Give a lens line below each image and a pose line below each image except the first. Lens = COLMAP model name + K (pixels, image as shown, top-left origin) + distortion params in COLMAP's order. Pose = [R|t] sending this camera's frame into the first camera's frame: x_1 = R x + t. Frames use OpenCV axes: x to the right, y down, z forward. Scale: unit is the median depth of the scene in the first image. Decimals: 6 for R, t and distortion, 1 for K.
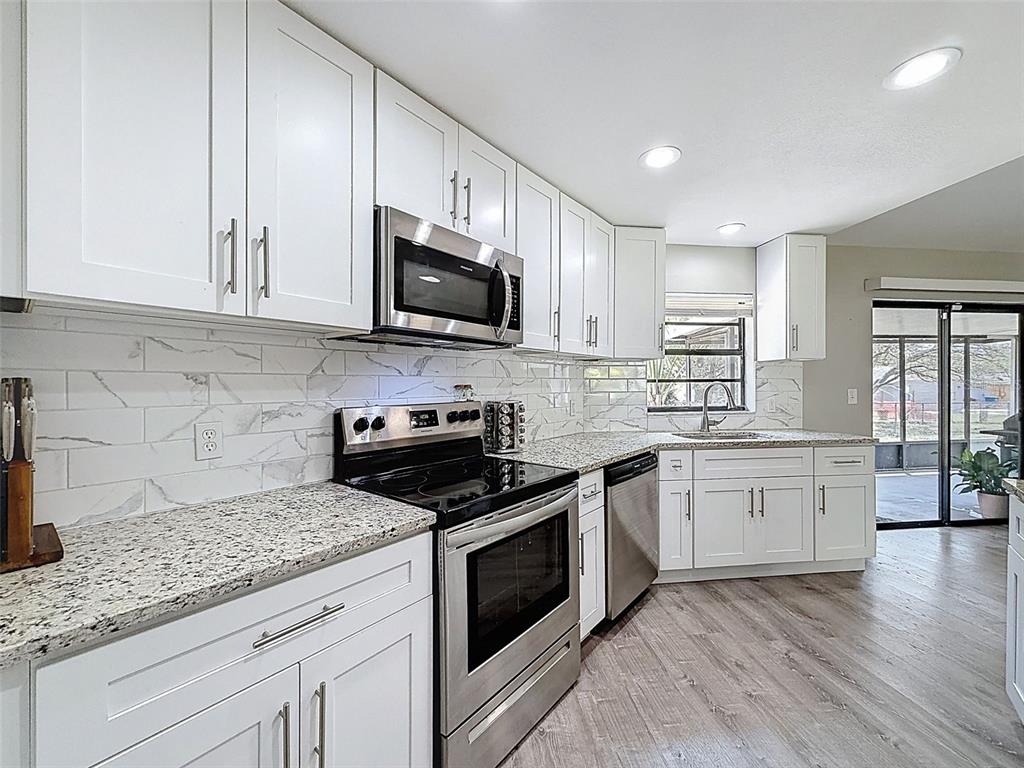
lens RADIAL K [[408.8, 0, 512.0], [0, 408.8, 384.0], [0, 0, 1]] dist [0.000785, 0.000074]
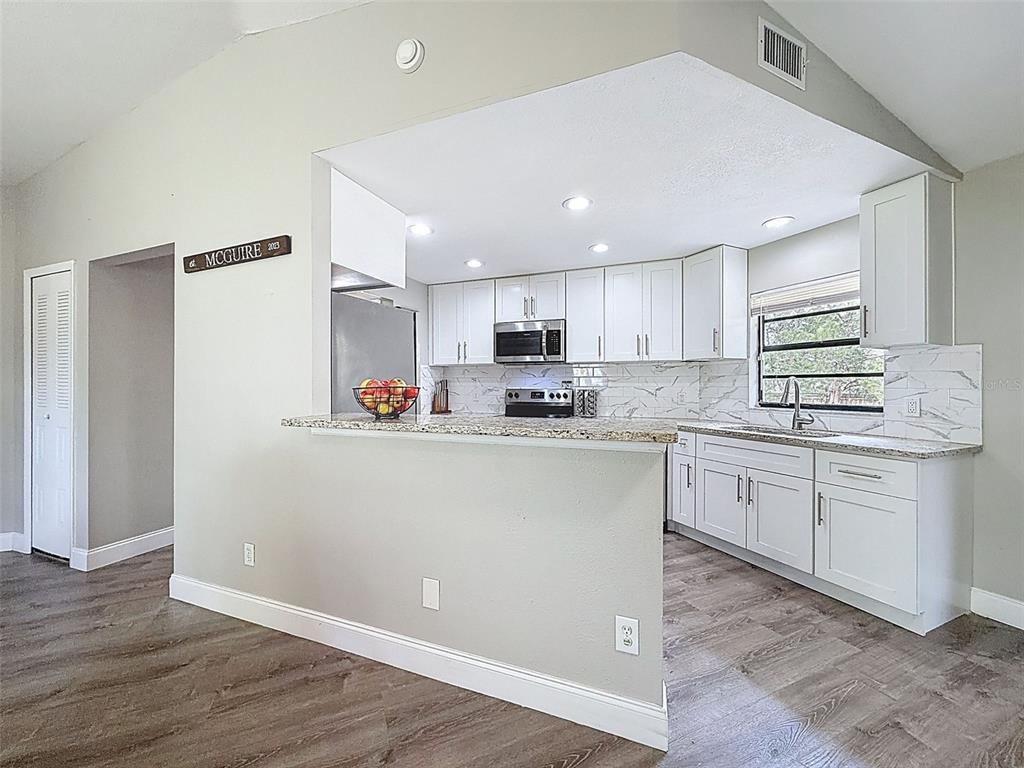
lens RADIAL K [[408.8, 0, 512.0], [0, 408.8, 384.0], [0, 0, 1]] dist [0.000785, 0.000074]
pose [[0.300611, 0.000859, -0.953746, 1.254587], [-0.001365, 0.999999, 0.000470, 0.011620], [0.953746, 0.001161, 0.300612, 0.087654]]
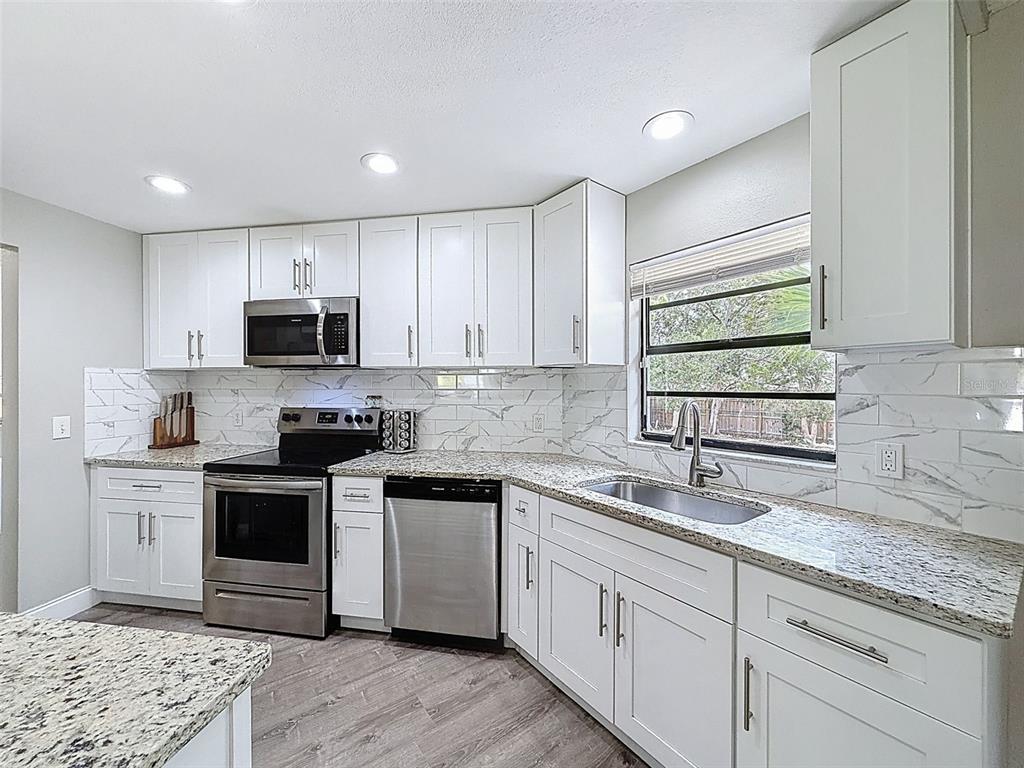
lens RADIAL K [[408.8, 0, 512.0], [0, 408.8, 384.0], [0, 0, 1]] dist [0.000785, 0.000074]
pose [[0.493653, 0.001003, -0.869659, 0.894679], [-0.001757, 0.999998, 0.000155, -0.025801], [0.869657, 0.001451, 0.493654, 0.526310]]
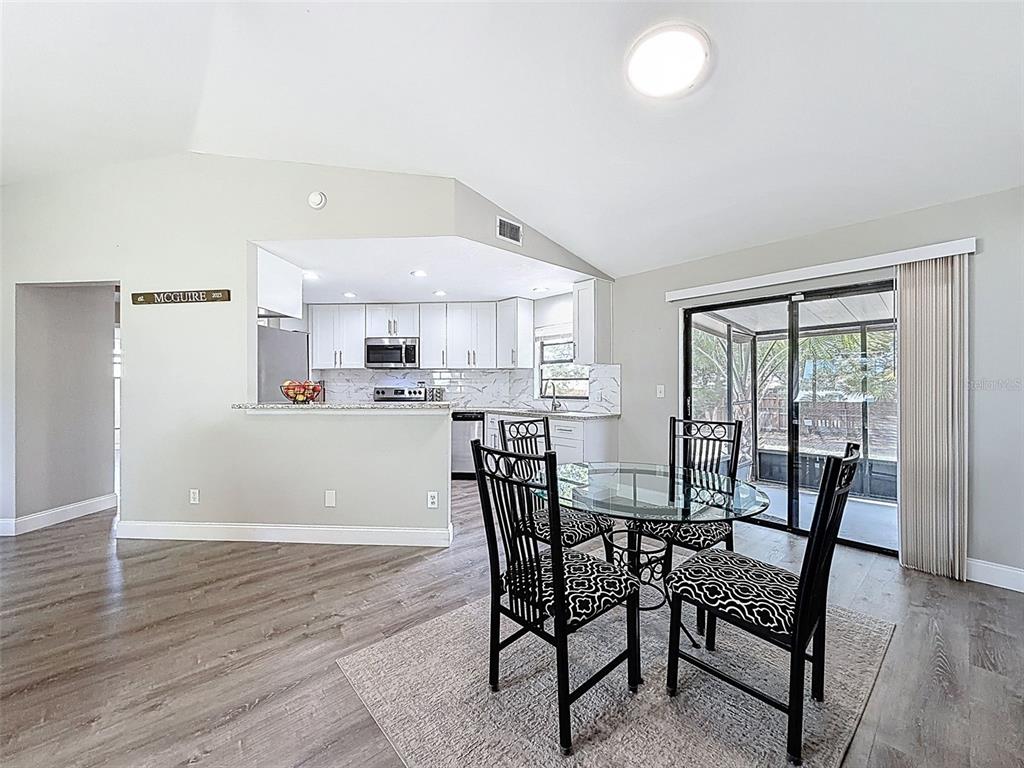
lens RADIAL K [[408.8, 0, 512.0], [0, 408.8, 384.0], [0, 0, 1]] dist [0.000785, 0.000074]
pose [[0.575858, 0.000888, -0.817550, 1.810802], [-0.002296, 0.999997, -0.000531, 0.012450], [0.817547, 0.002183, 0.575858, -0.075377]]
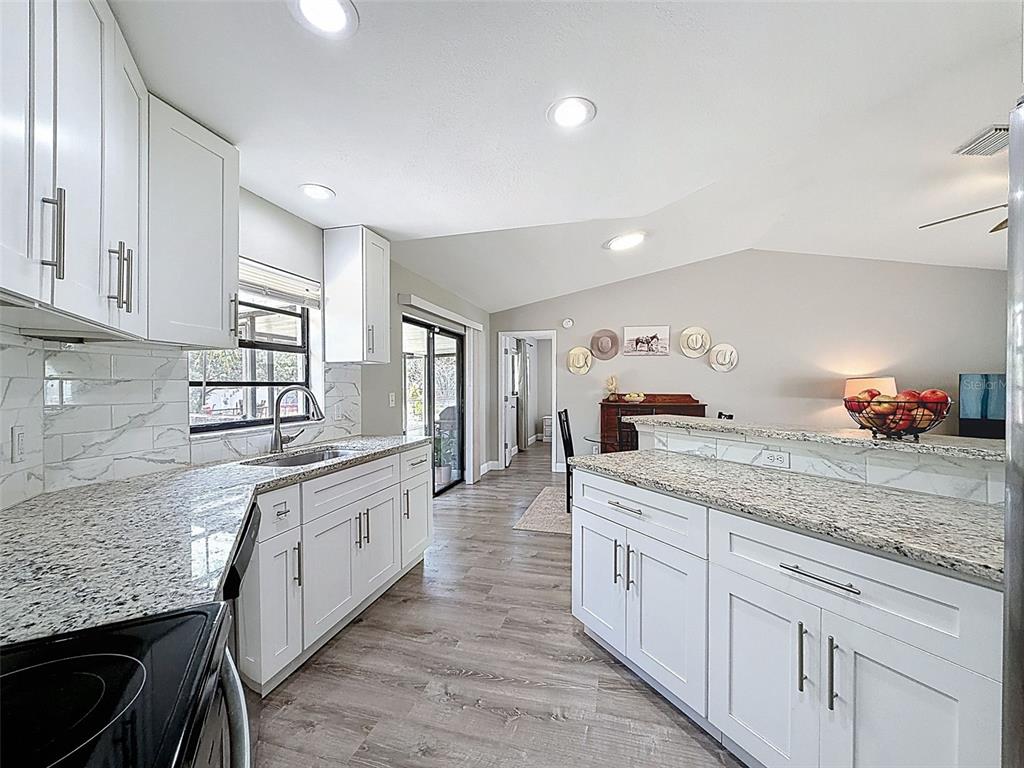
lens RADIAL K [[412.6, 0, 512.3], [0, 412.6, 386.9], [0, 0, 1]] dist [0.000553, 0.000039]
pose [[0.370564, -0.000082, 0.928807, -0.068912], [0.003432, 0.999993, -0.001281, -0.000282], [-0.928800, 0.003663, 0.370562, 0.347309]]
